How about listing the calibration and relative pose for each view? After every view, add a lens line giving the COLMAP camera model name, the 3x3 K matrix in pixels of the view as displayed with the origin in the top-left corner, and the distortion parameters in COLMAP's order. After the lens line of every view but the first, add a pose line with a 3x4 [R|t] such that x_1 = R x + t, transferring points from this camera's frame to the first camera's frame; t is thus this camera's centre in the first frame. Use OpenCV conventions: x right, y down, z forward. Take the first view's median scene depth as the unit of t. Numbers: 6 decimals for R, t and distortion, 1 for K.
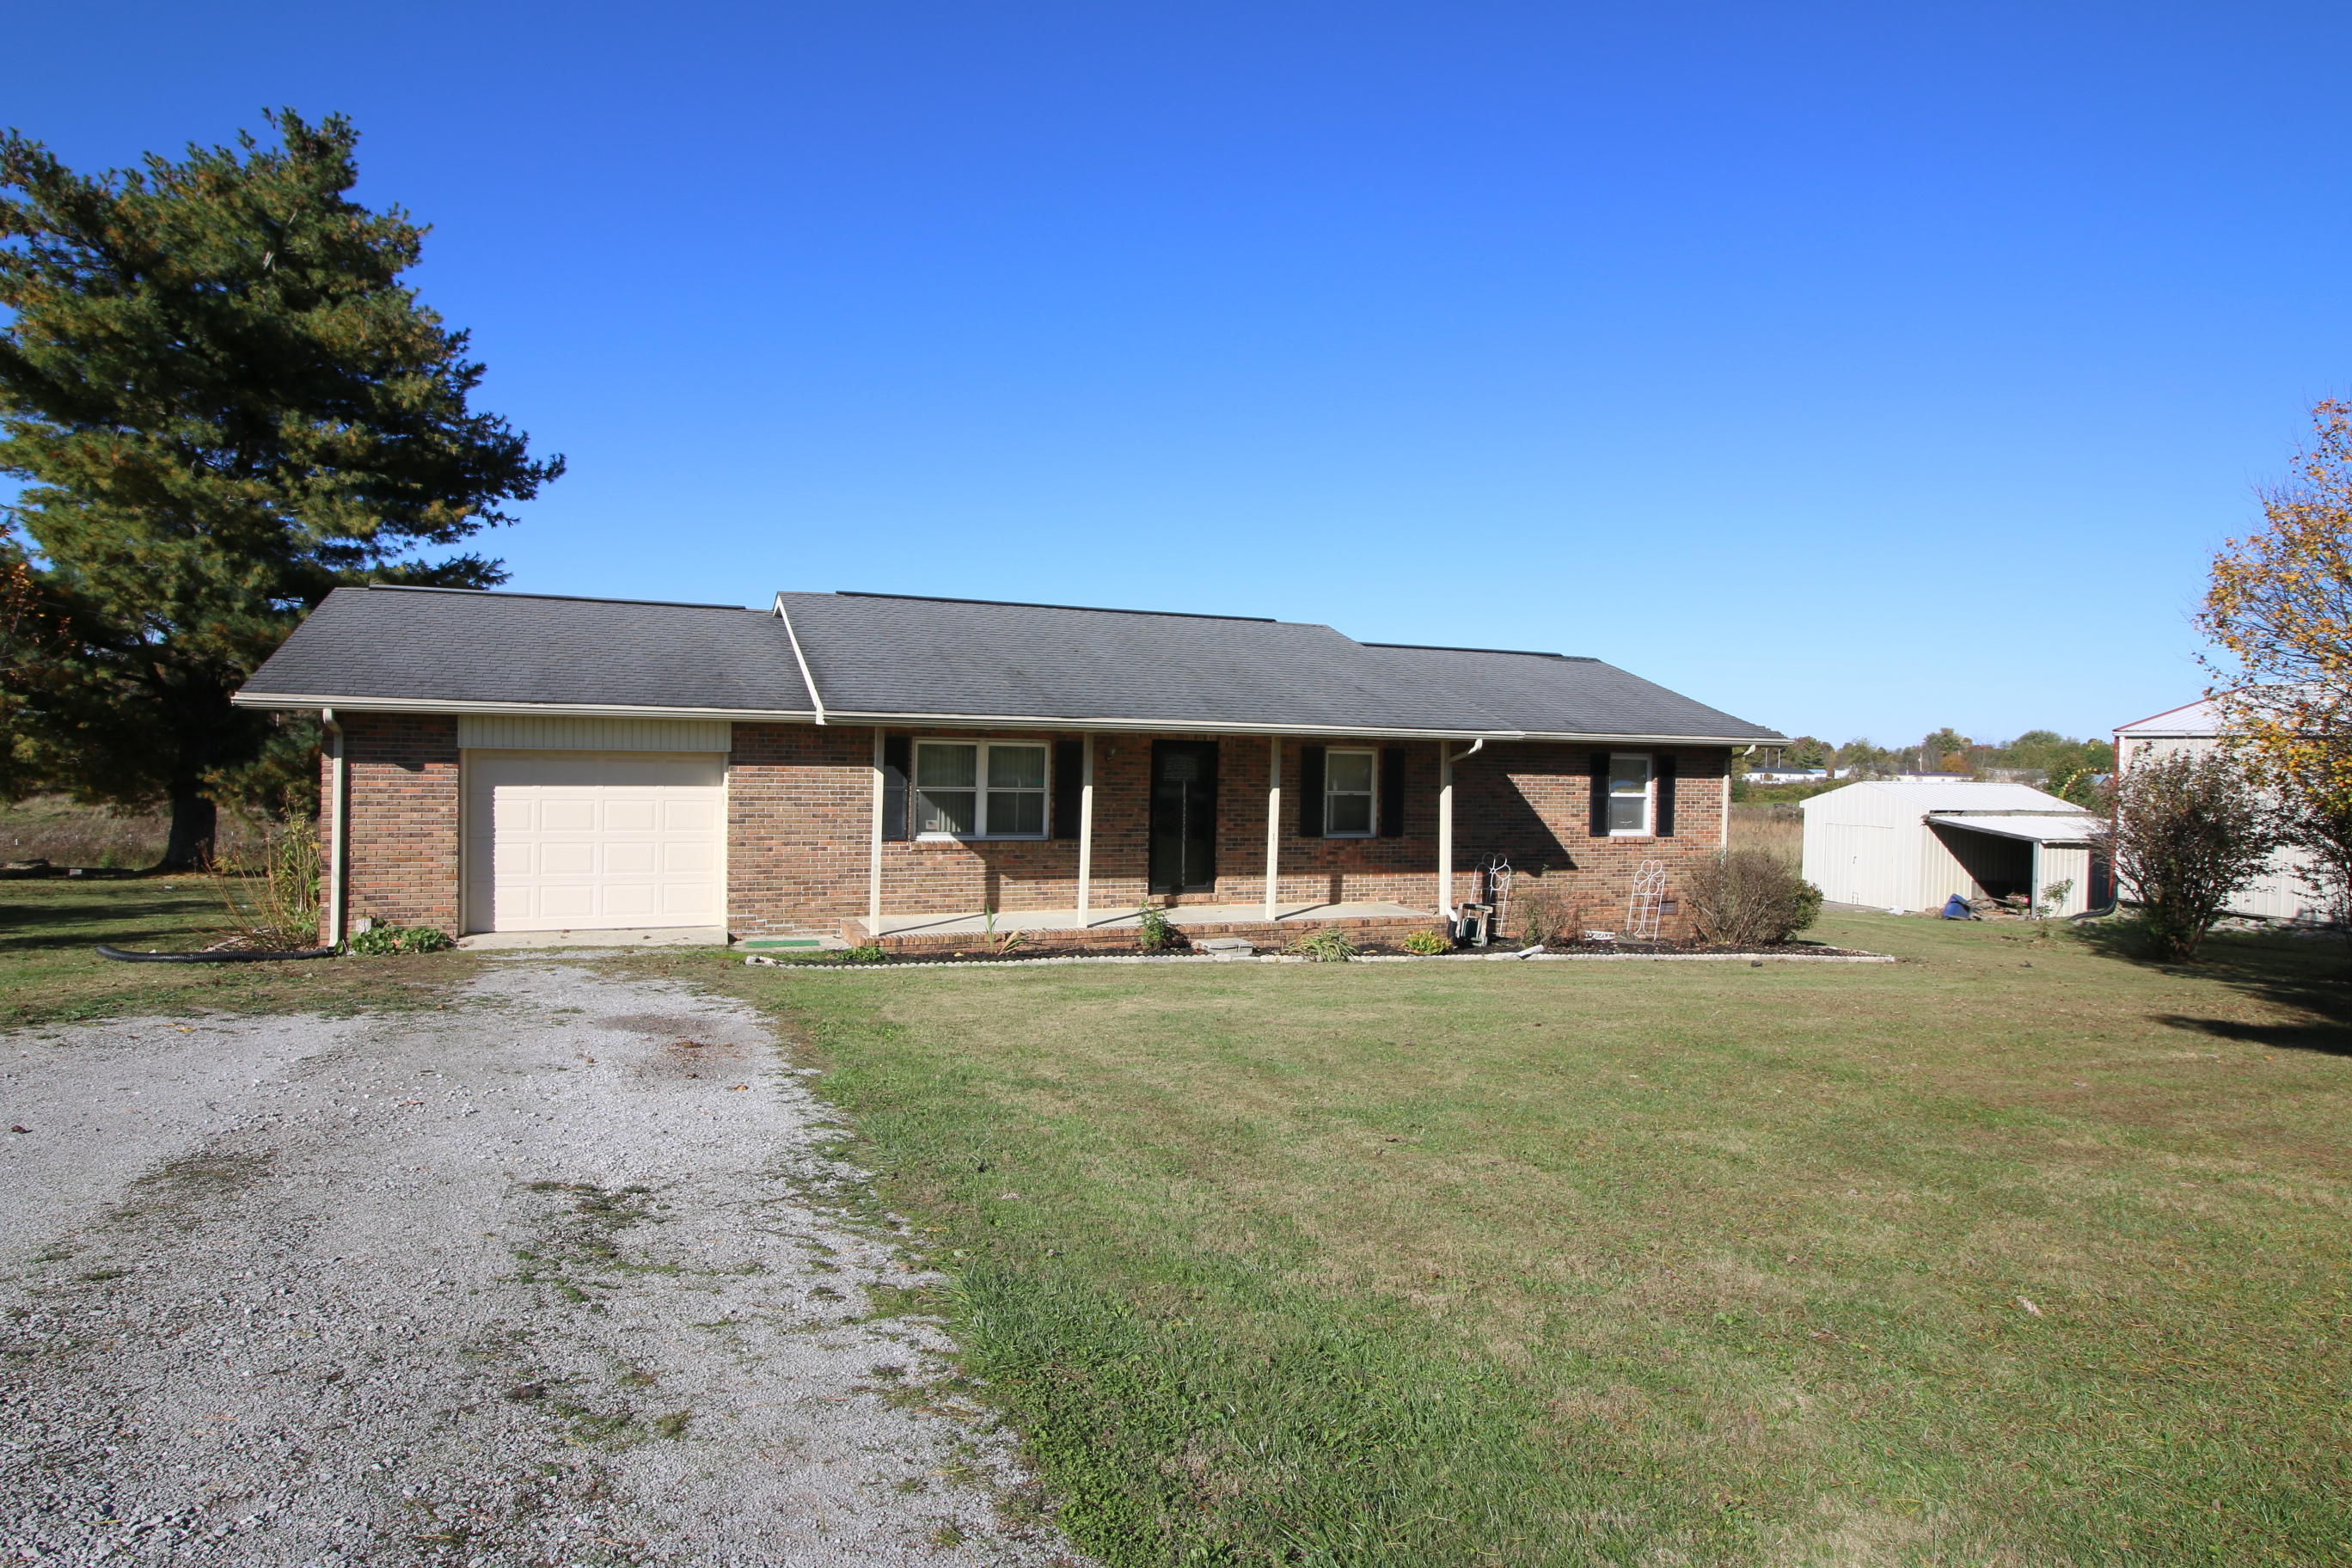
lens RADIAL K [[1310.5, 0, 1164.6], [0, 1310.5, 769.6], [0, 0, 1]] dist [-0.007317, -0.001020]
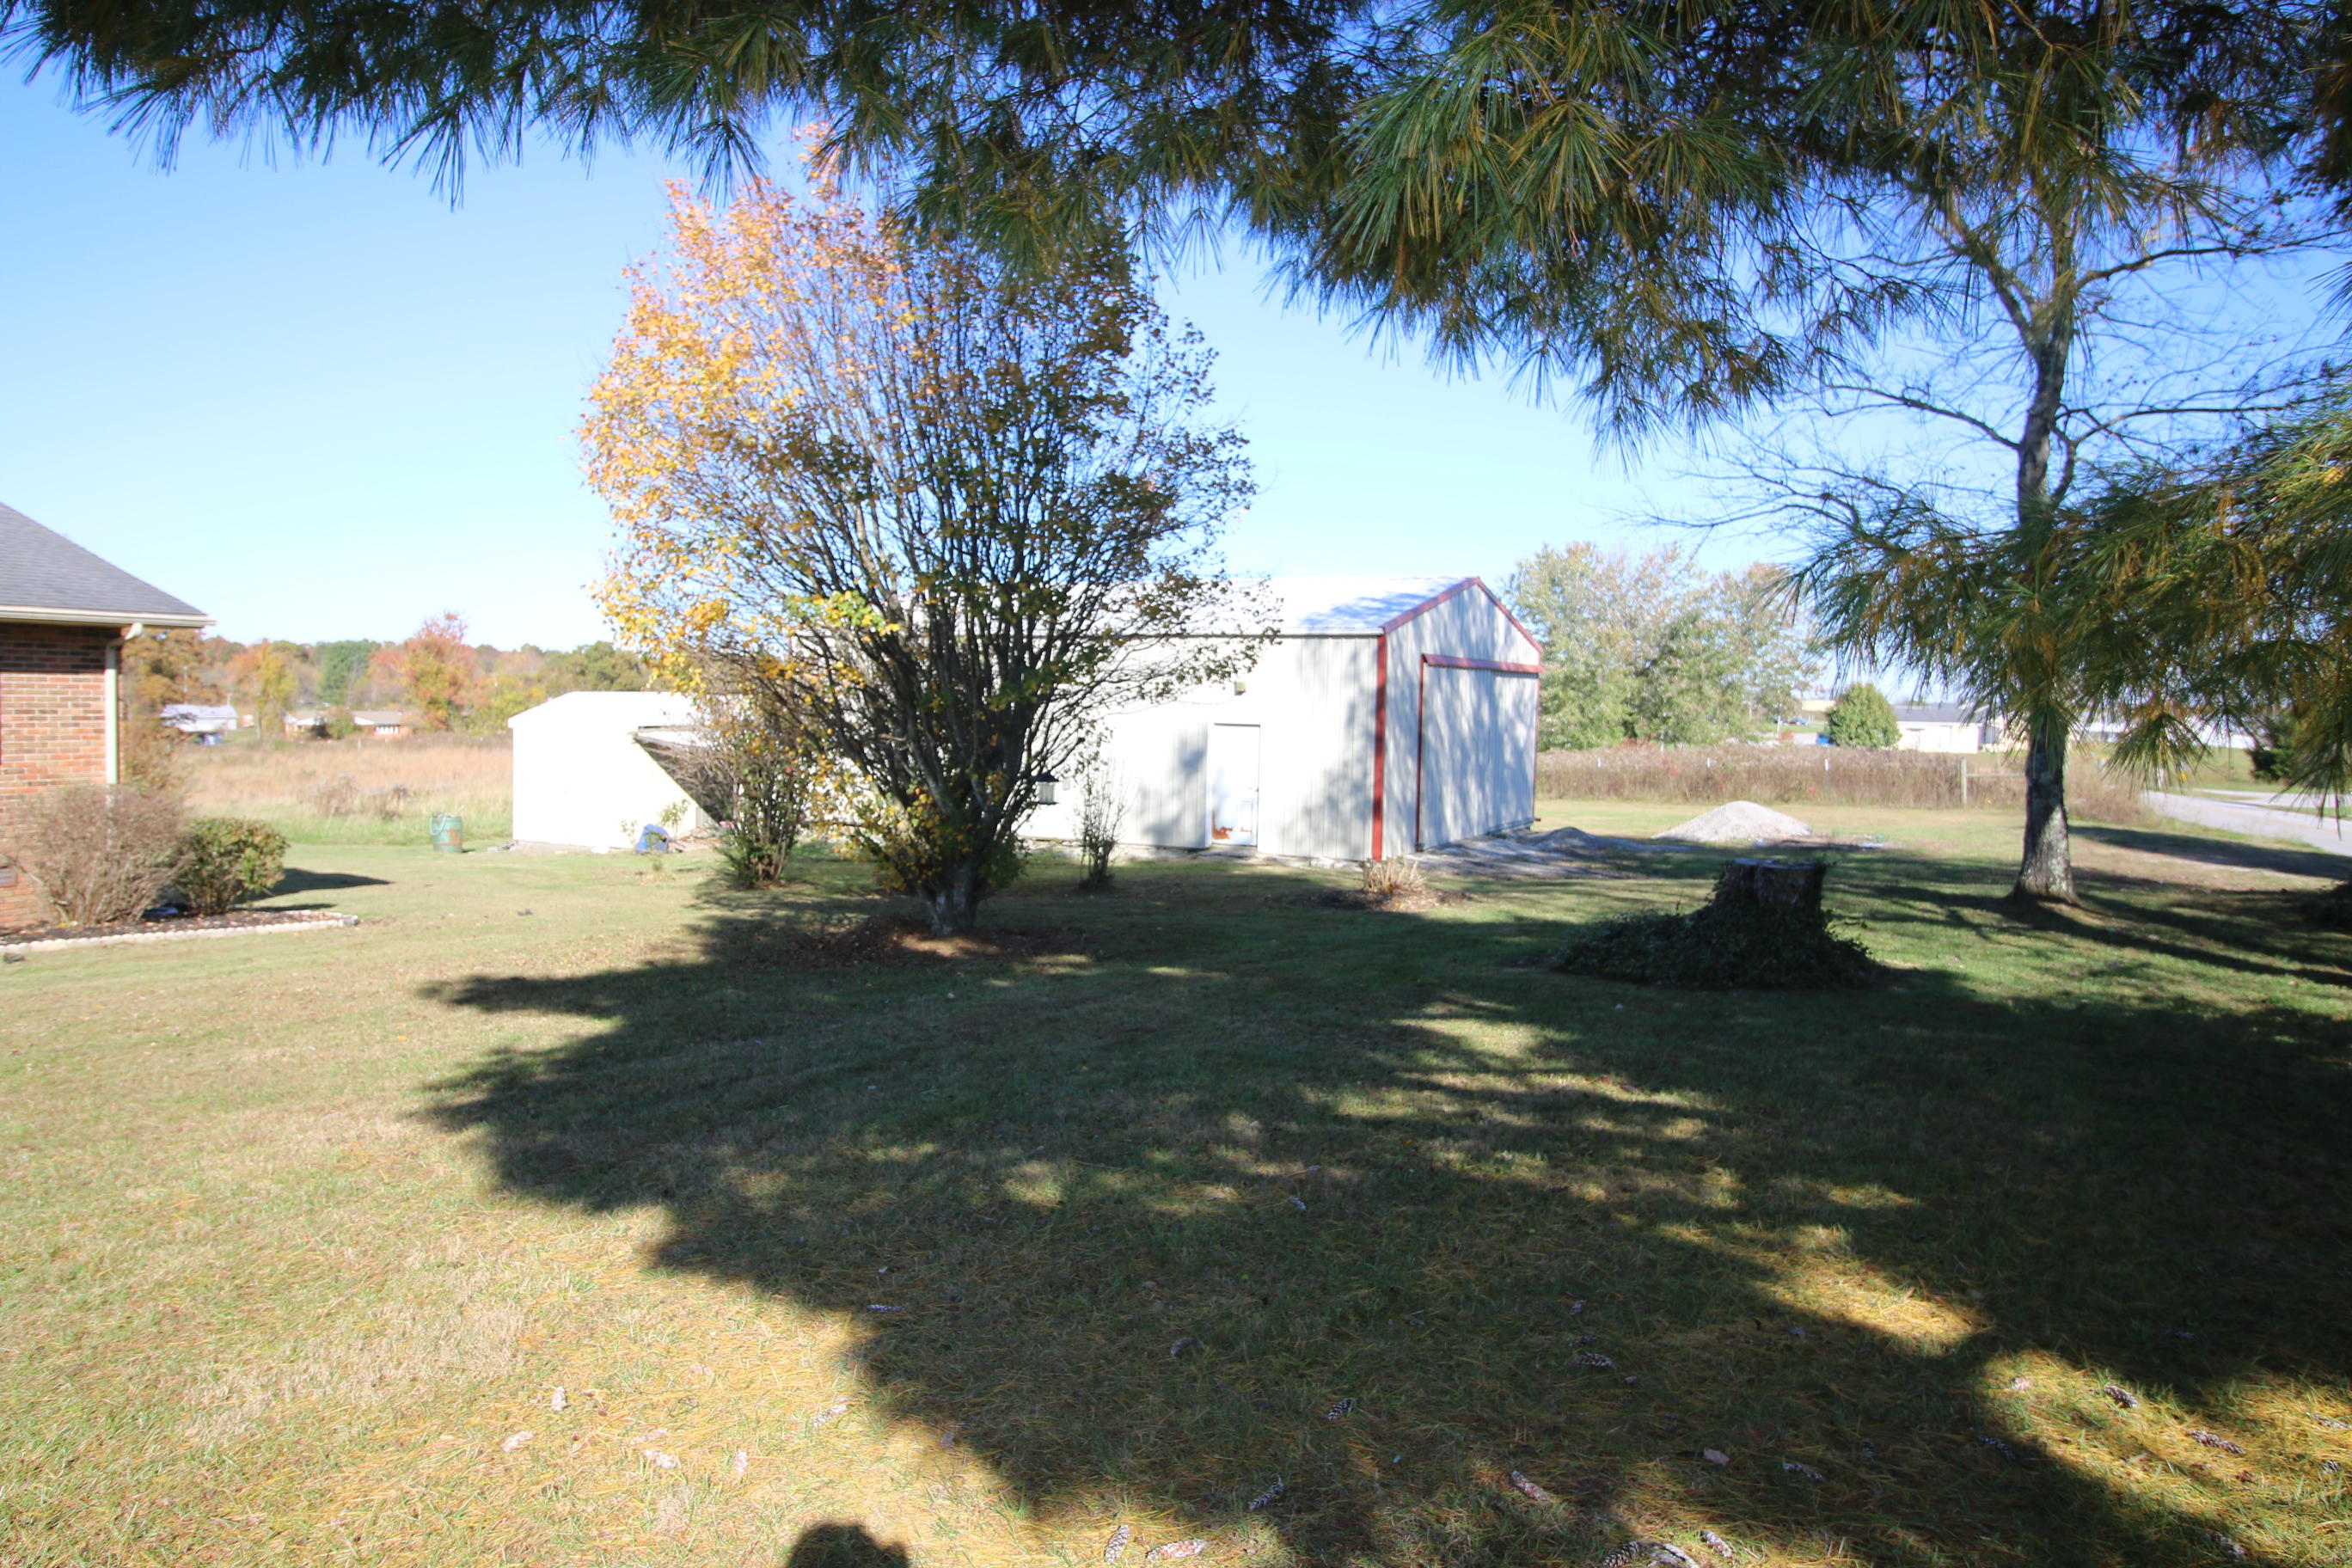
lens RADIAL K [[1521.0, 0, 1159.5], [0, 1521.0, 749.2], [0, 0, 1]] dist [0.006731, -0.003672]
pose [[0.762735, -0.031084, 0.645964, 0.377872], [0.008736, 0.999248, 0.037769, 0.022441], [-0.646652, -0.023165, 0.762433, 0.075478]]
